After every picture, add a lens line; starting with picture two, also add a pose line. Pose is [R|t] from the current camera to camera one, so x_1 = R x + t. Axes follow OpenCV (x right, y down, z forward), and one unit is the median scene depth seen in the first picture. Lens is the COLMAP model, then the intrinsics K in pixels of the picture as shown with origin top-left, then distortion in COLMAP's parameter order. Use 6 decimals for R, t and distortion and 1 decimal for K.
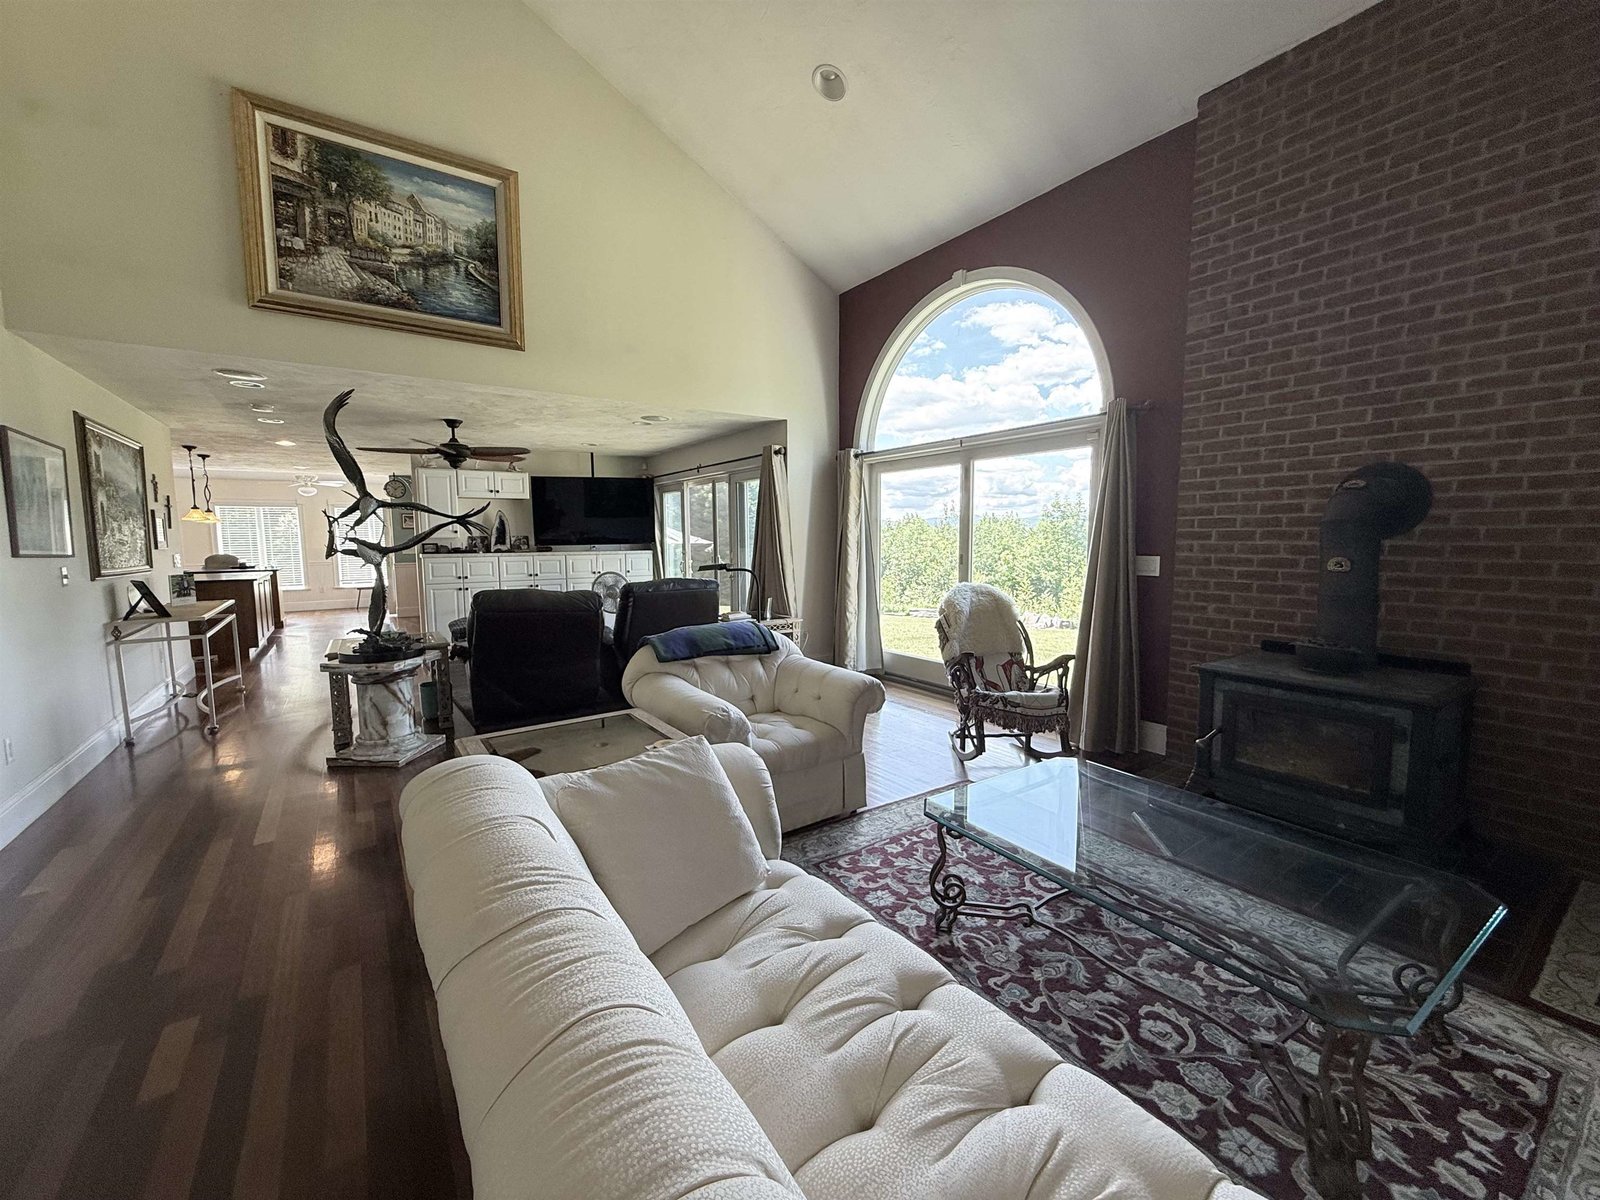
lens RADIAL K [[639.2, 0, 797.0], [0, 639.2, 599.4], [0, 0, 1]] dist [0.000032, 0.000197]
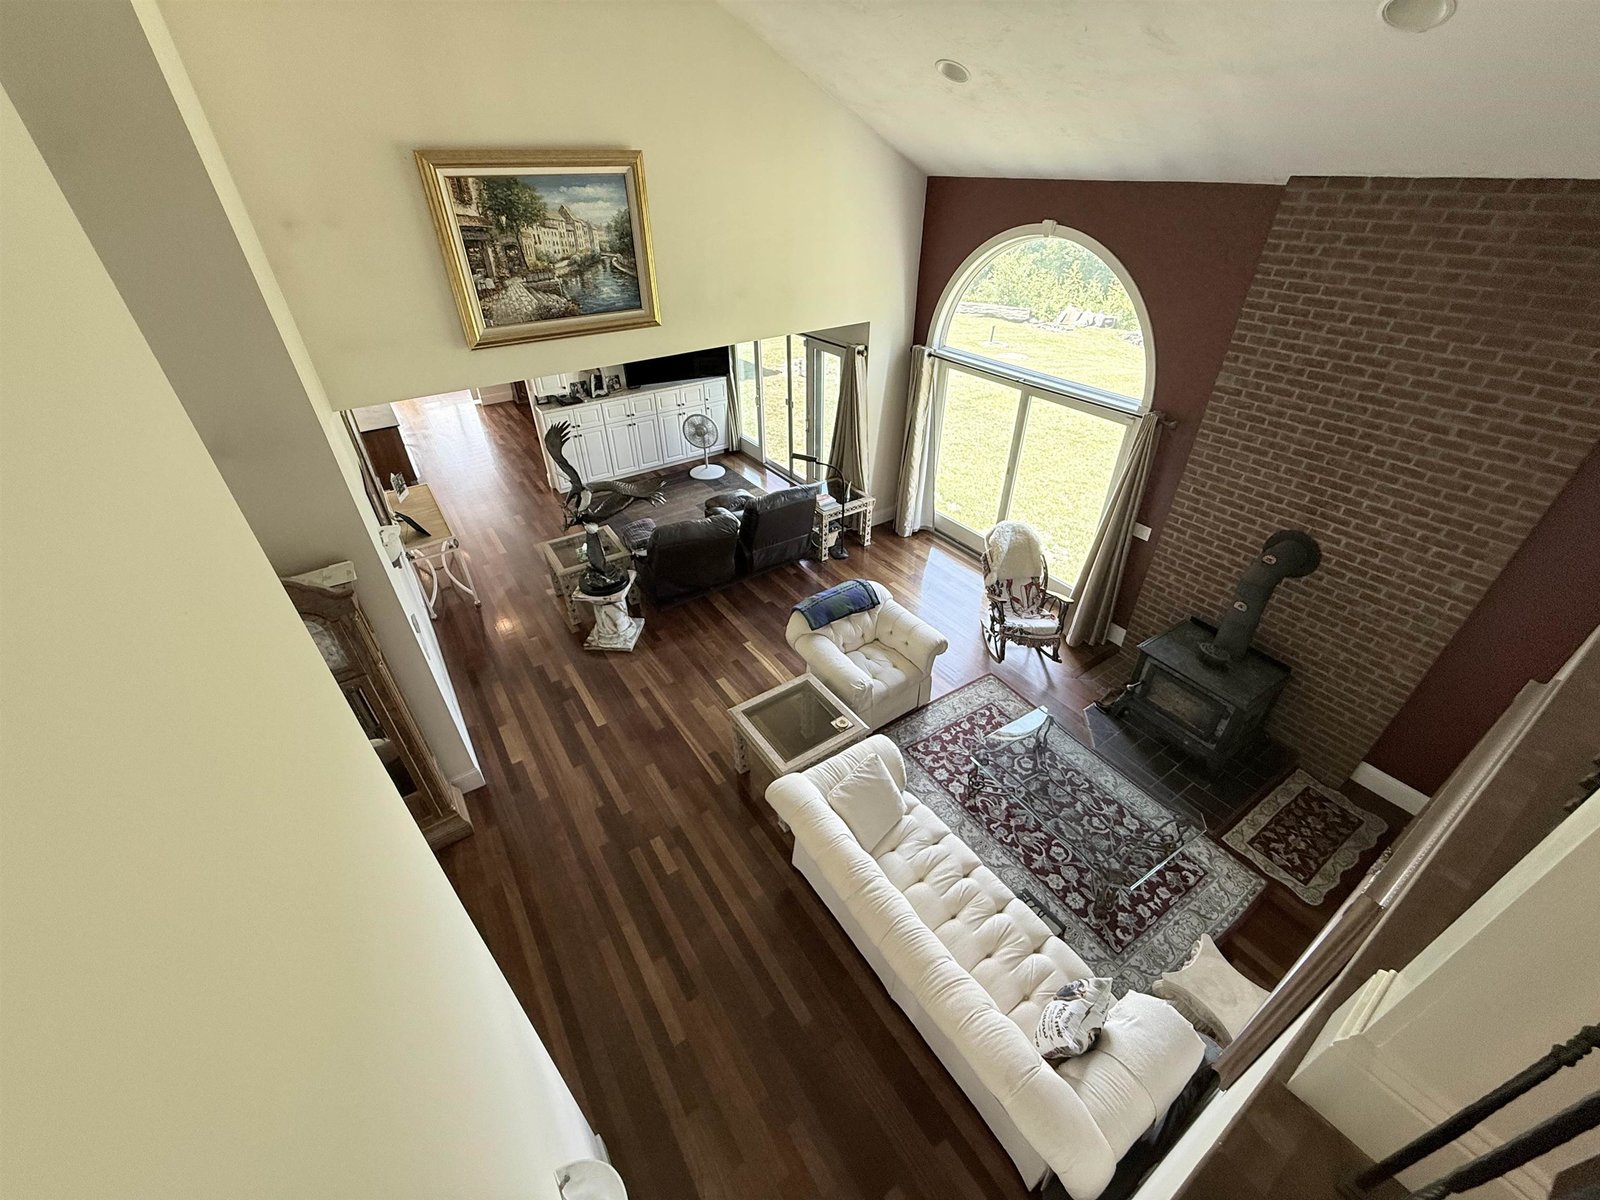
lens RADIAL K [[639.2, 0, 796.6], [0, 639.2, 600.2], [0, 0, 1]] dist [0.000032, 0.000197]
pose [[0.999798, 0.008060, -0.018413, -0.186752], [0.002025, 0.871038, 0.491211, -0.638755], [0.019998, -0.491149, 0.870846, -0.318858]]
